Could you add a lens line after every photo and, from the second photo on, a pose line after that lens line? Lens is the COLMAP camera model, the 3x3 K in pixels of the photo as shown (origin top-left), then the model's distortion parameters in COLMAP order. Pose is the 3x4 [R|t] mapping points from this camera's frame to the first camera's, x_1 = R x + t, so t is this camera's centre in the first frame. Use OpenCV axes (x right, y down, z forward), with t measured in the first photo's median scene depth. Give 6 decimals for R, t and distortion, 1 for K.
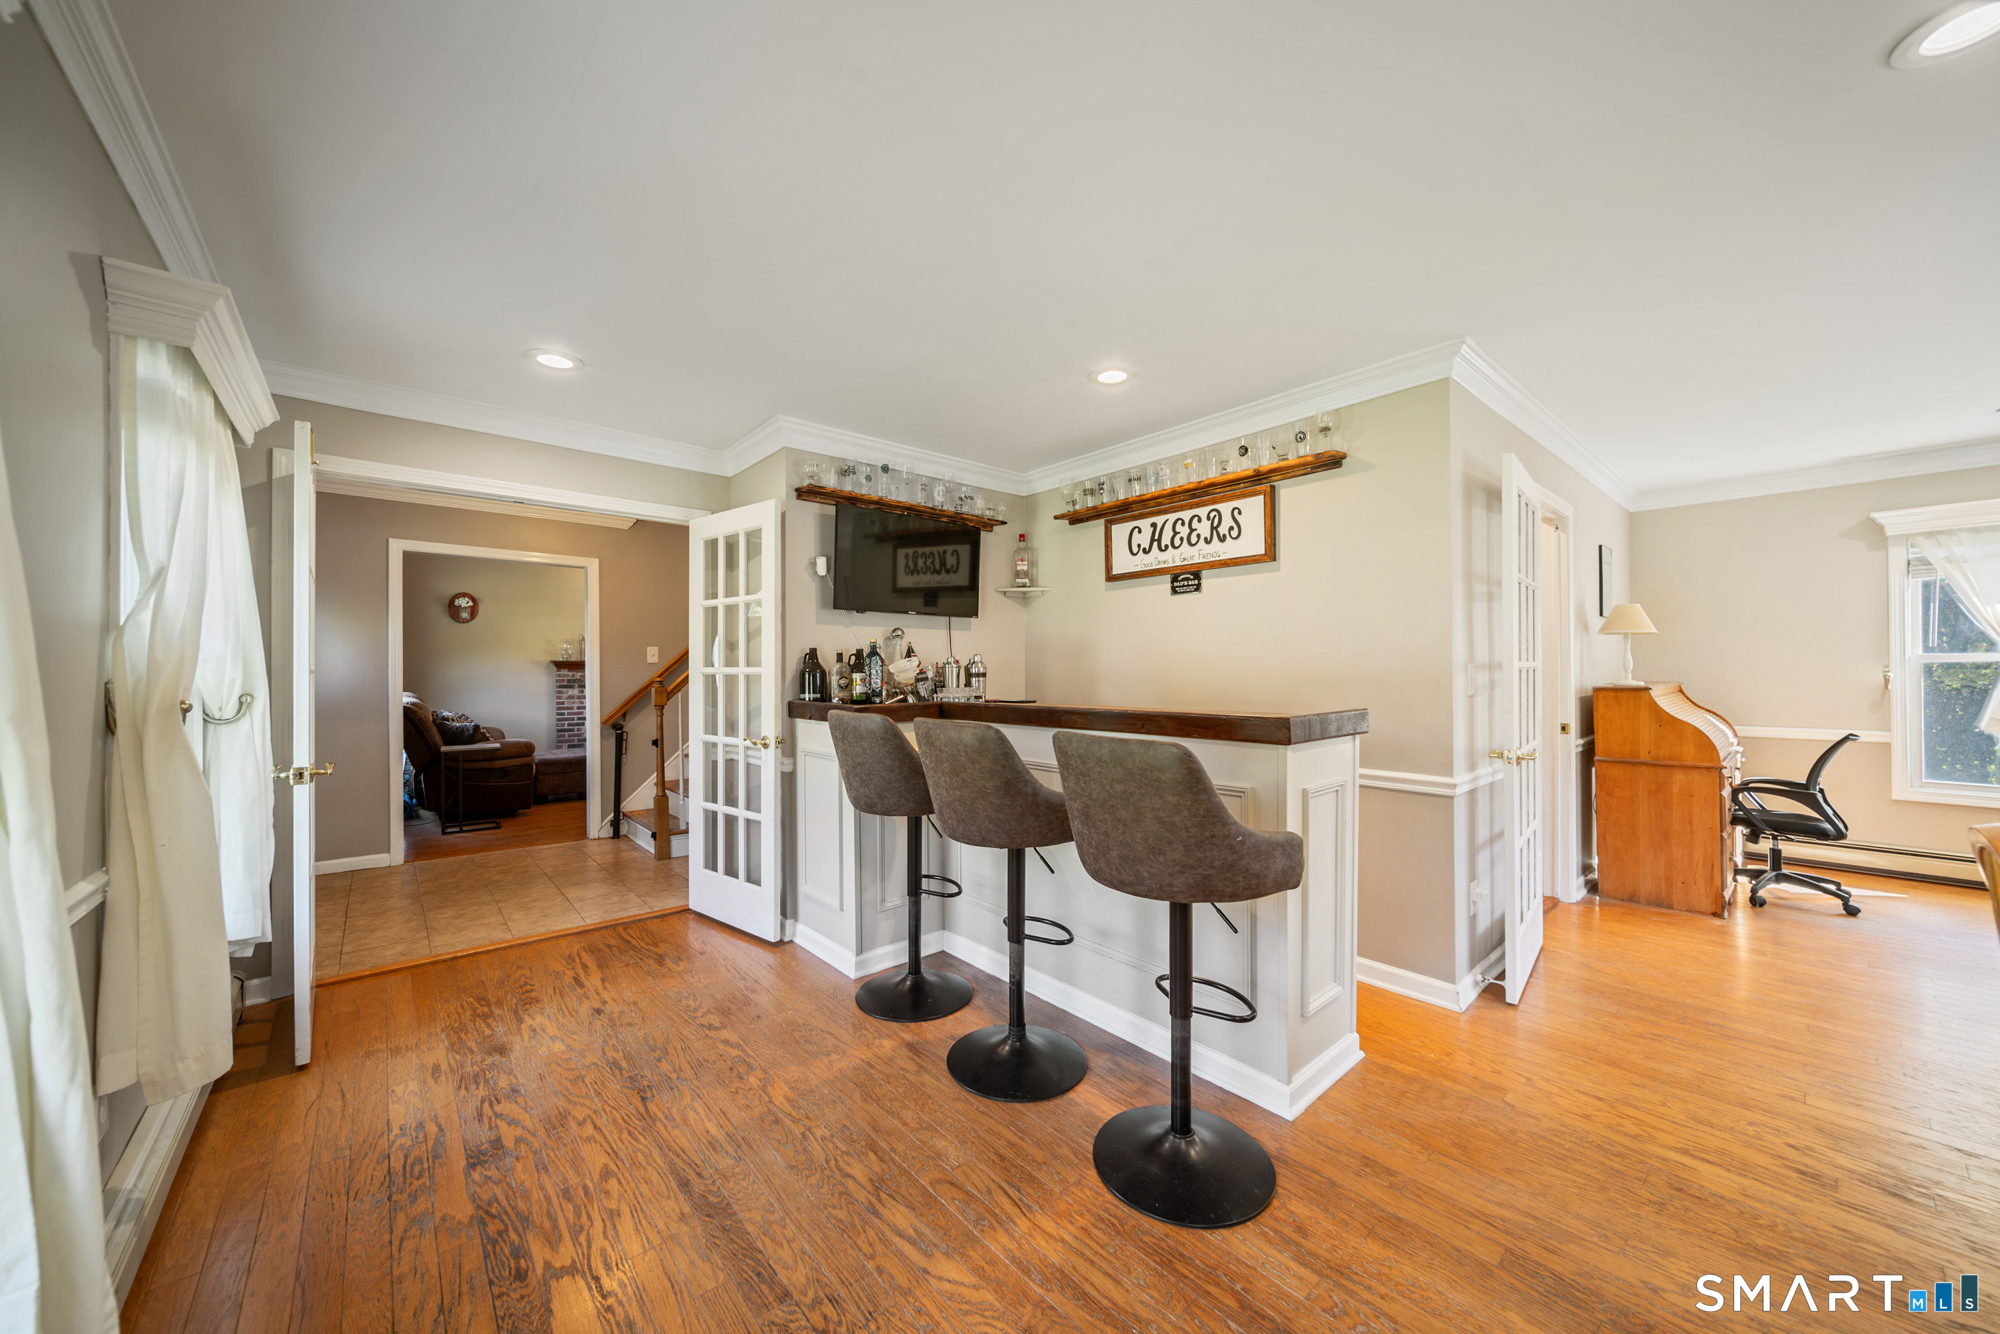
lens RADIAL K [[708.3, 0, 982.8], [0, 708.3, 668.5], [0, 0, 1]] dist [-0.002057, -0.000756]
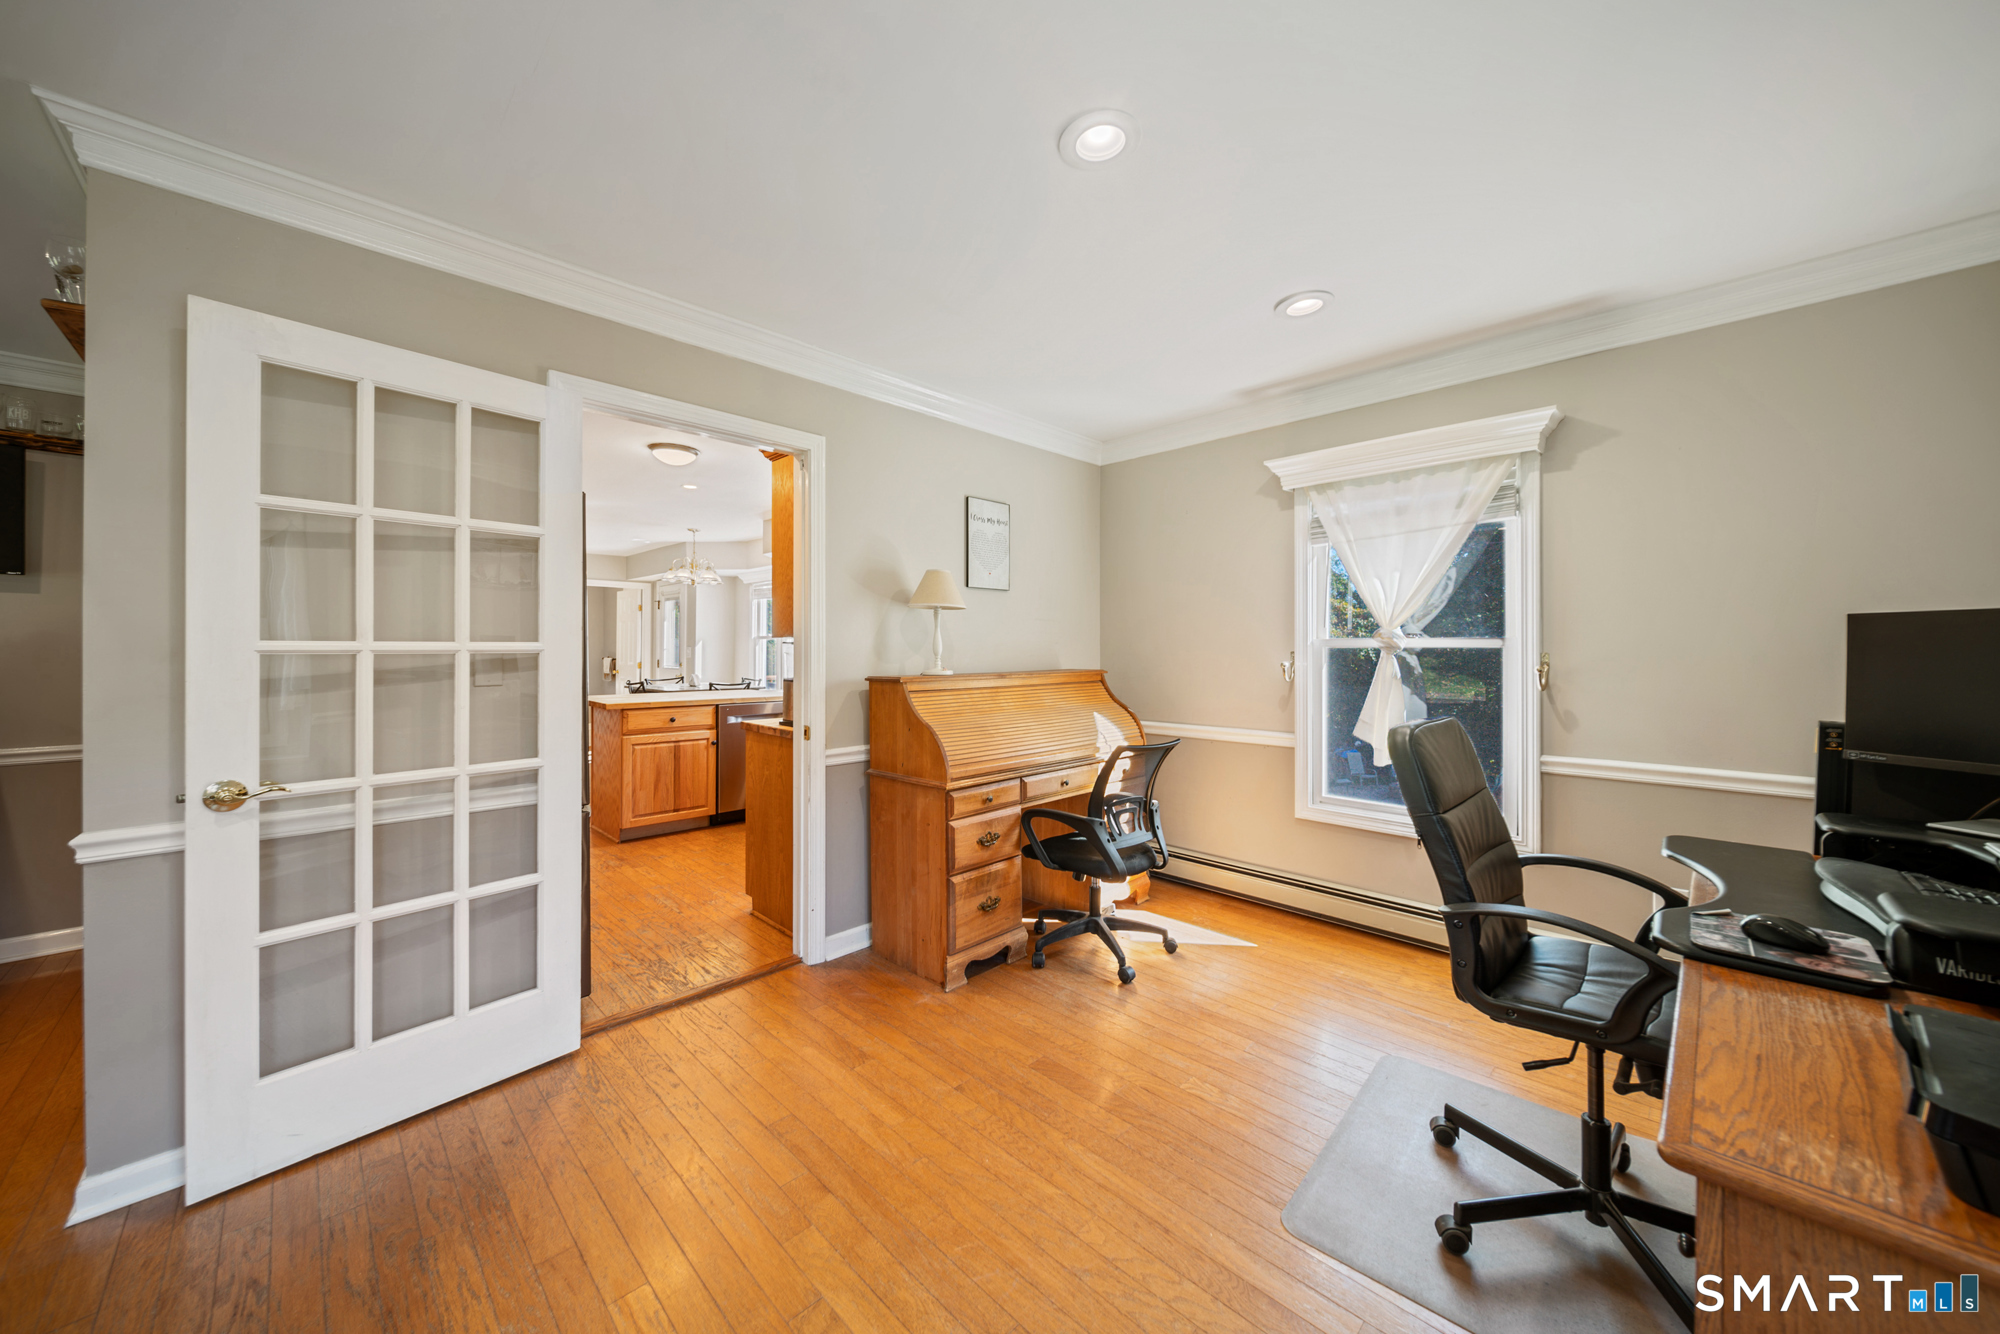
lens RADIAL K [[708.3, 0, 1007.0], [0, 708.3, 645.8], [0, 0, 1]] dist [-0.002057, -0.000756]
pose [[0.997049, 0.008675, 0.076274, 1.070534], [-0.008431, 0.999958, -0.003518, -0.006816], [-0.076301, 0.002865, 0.997081, 0.261049]]
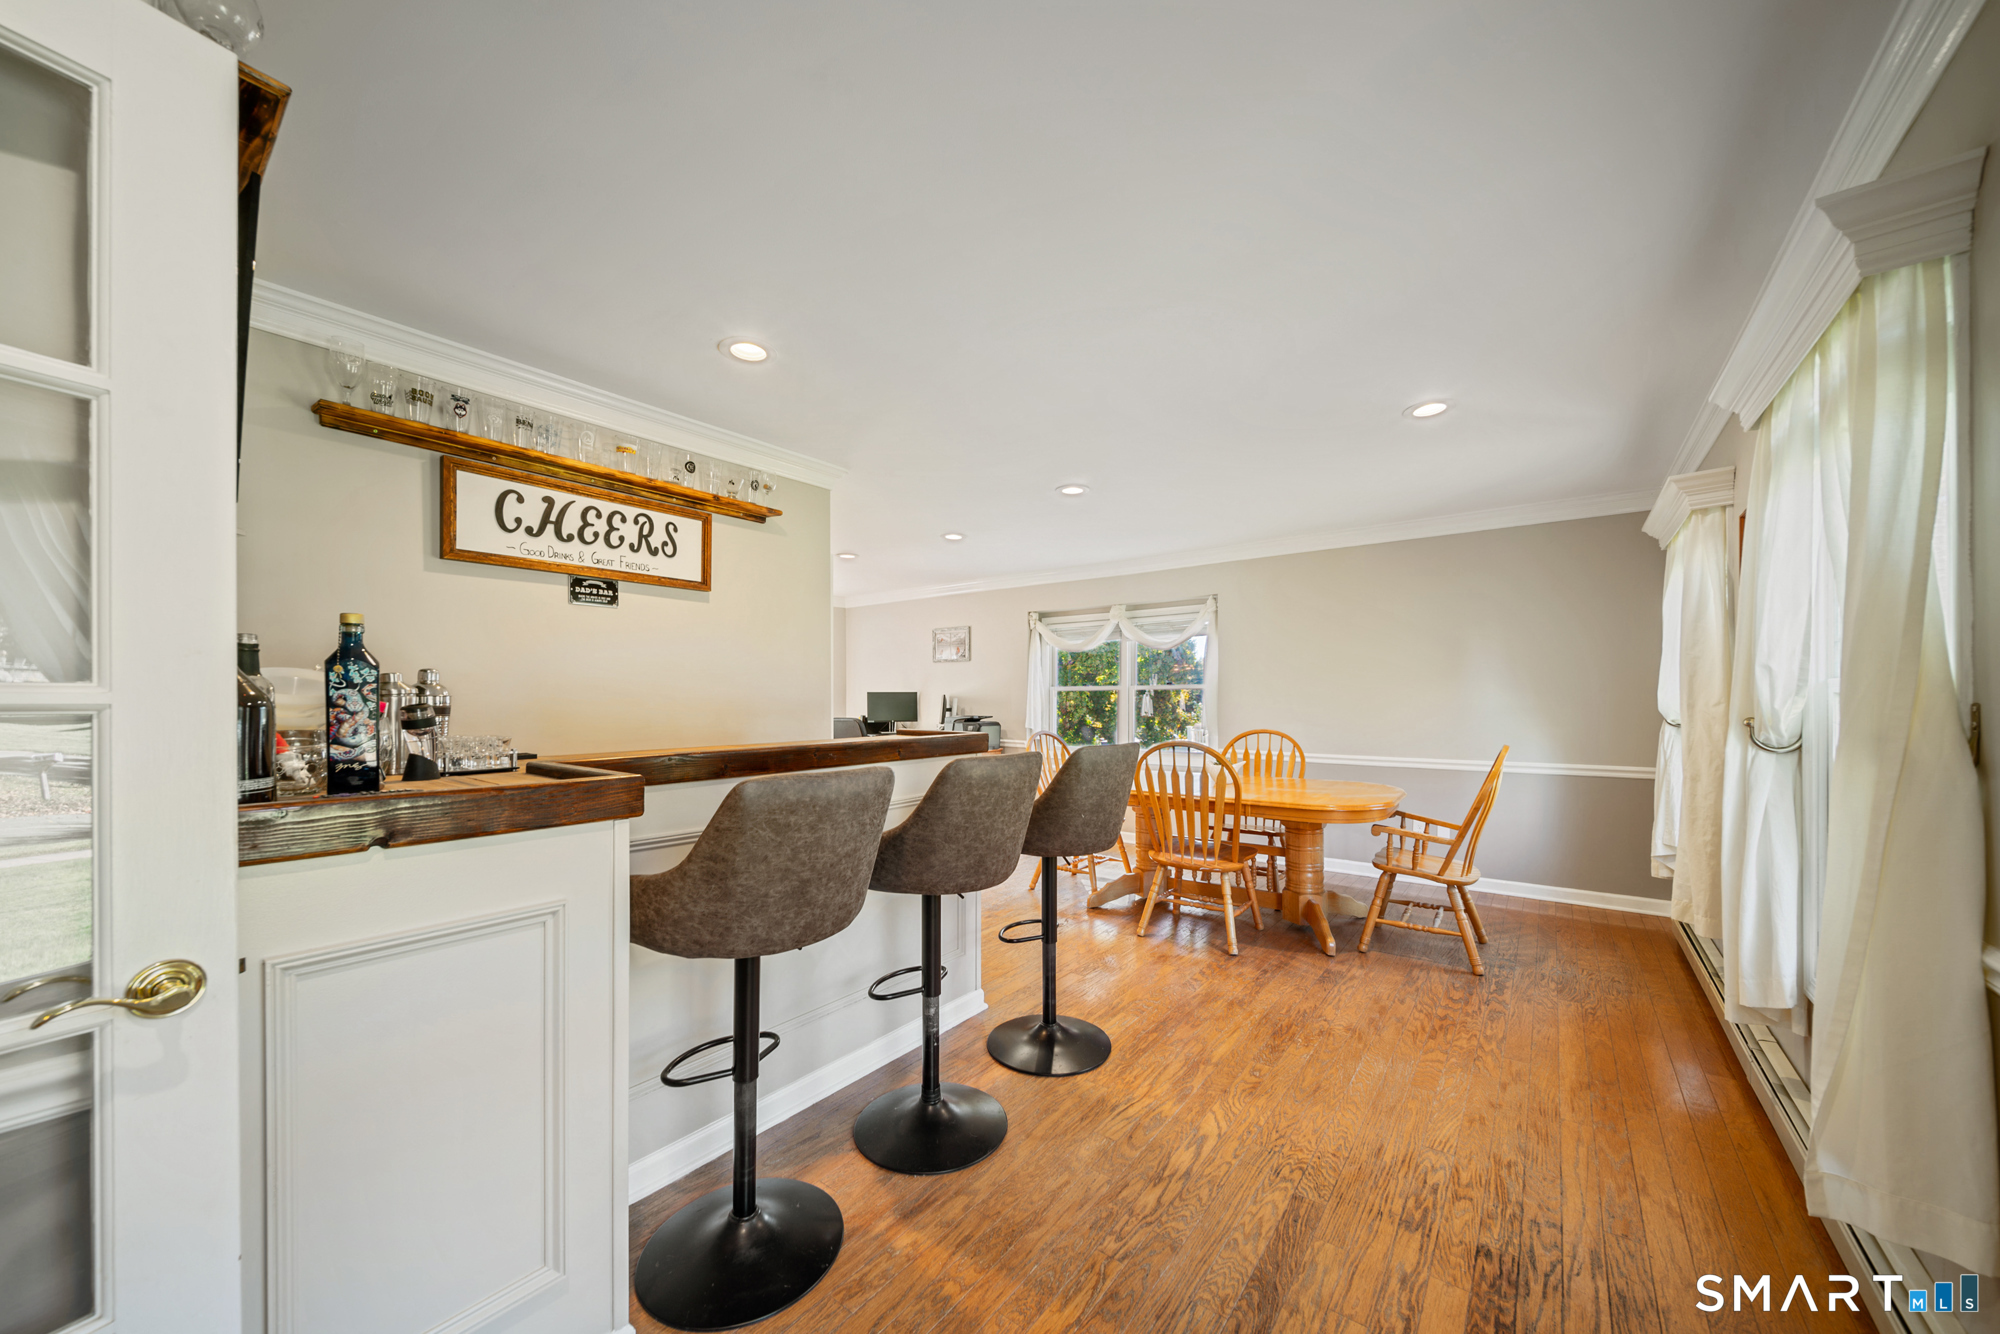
lens RADIAL K [[708.3, 0, 999.0], [0, 708.3, 701.2], [0, 0, 1]] dist [-0.002057, -0.000756]
pose [[-0.201562, 0.004121, 0.979467, -0.579643], [0.002463, 0.999990, -0.003701, 0.005349], [-0.979473, 0.001667, -0.201571, 0.730239]]
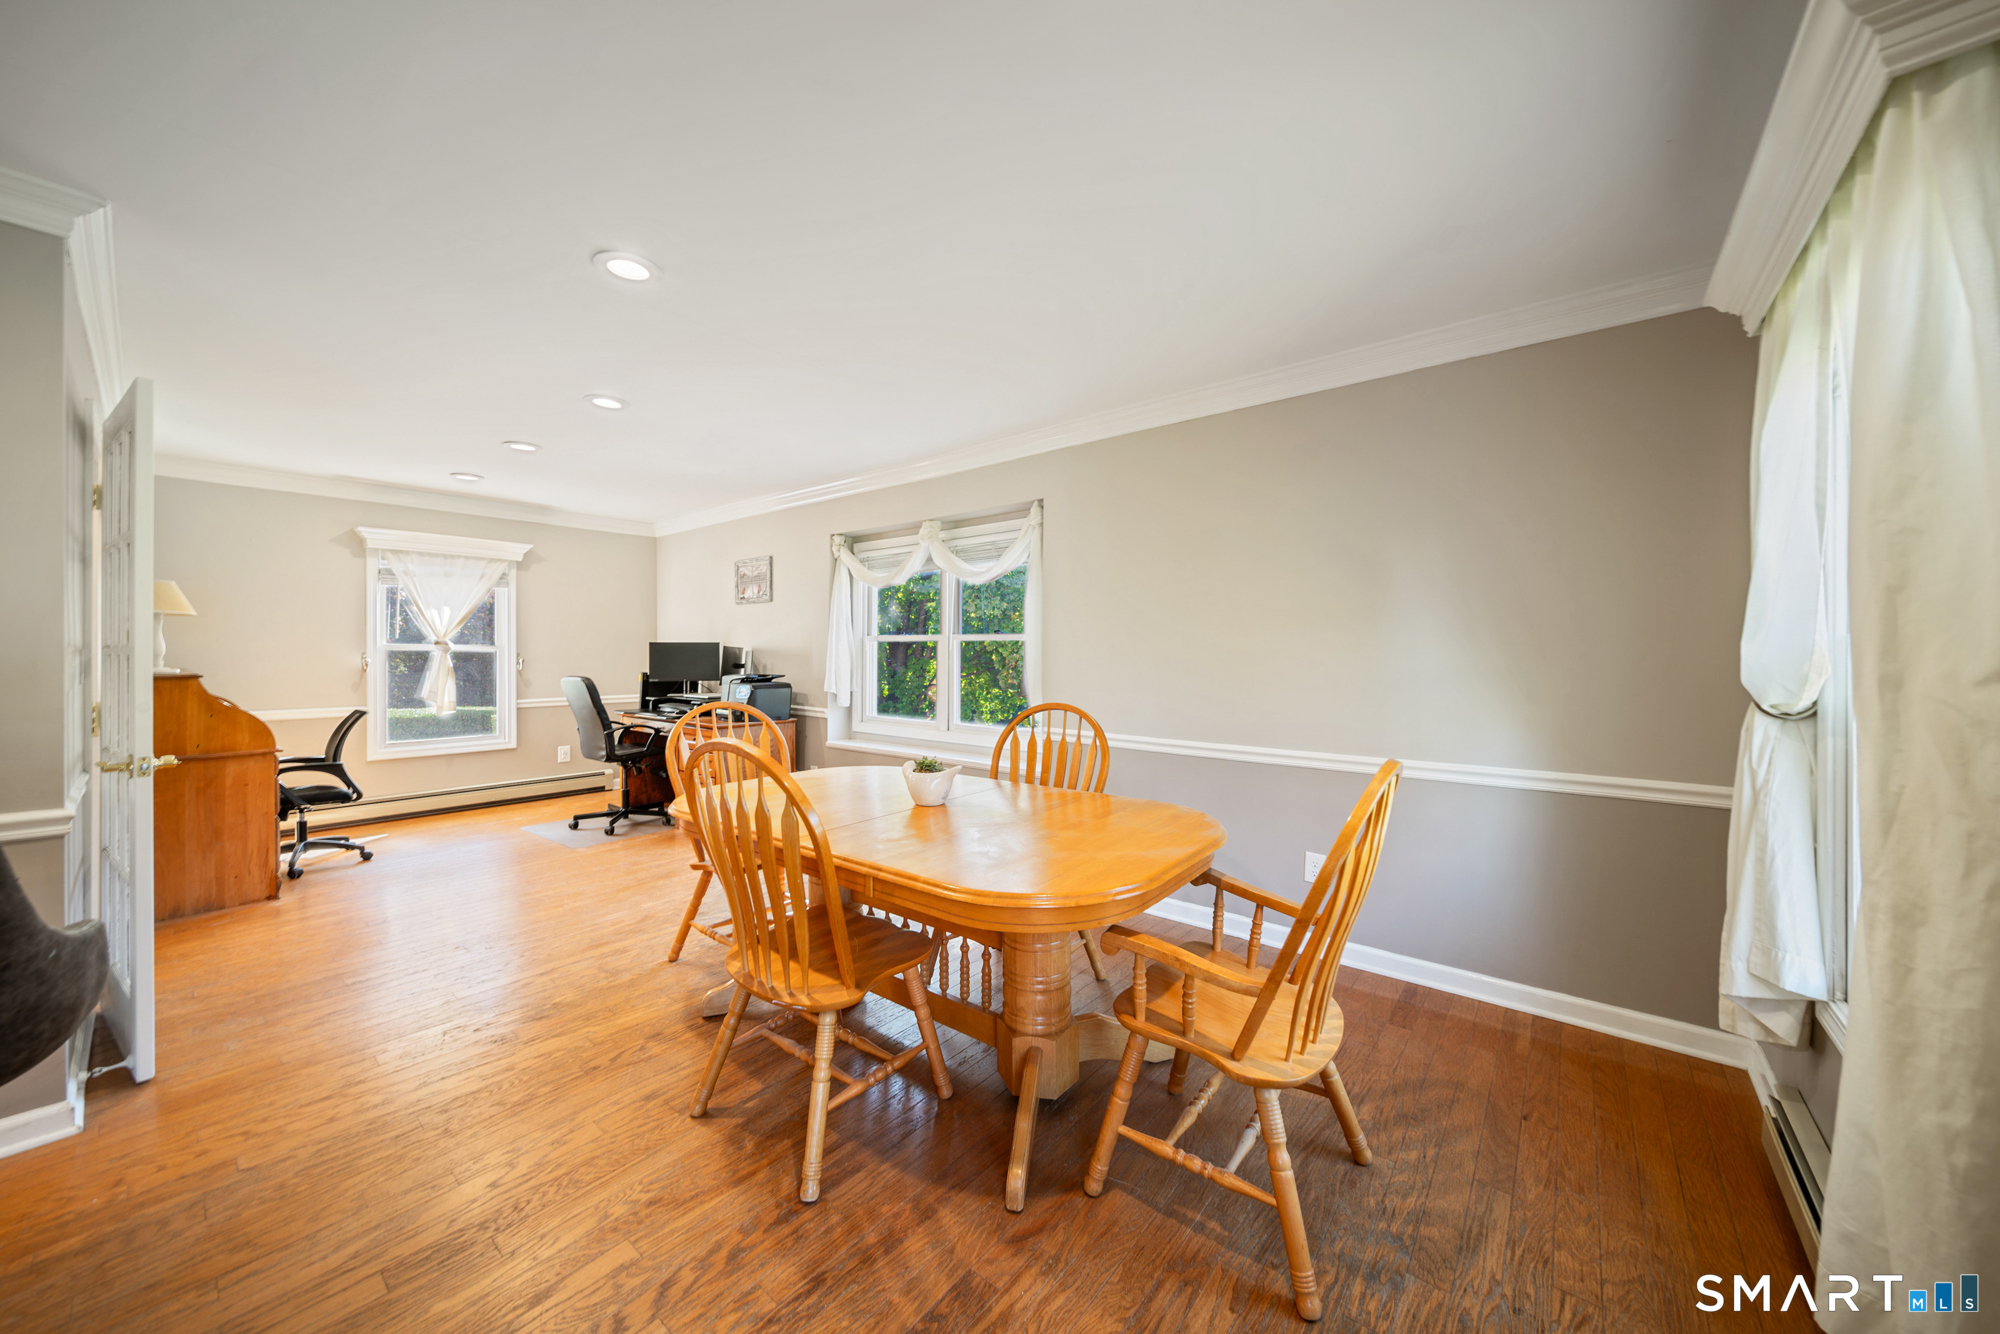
lens RADIAL K [[708.3, 0, 993.2], [0, 708.3, 654.2], [0, 0, 1]] dist [-0.002057, -0.000756]
pose [[-0.176248, 0.004695, 0.984335, -0.147544], [-0.003073, 0.999981, -0.005320, 0.001696], [-0.984341, -0.003962, -0.176231, 0.165695]]
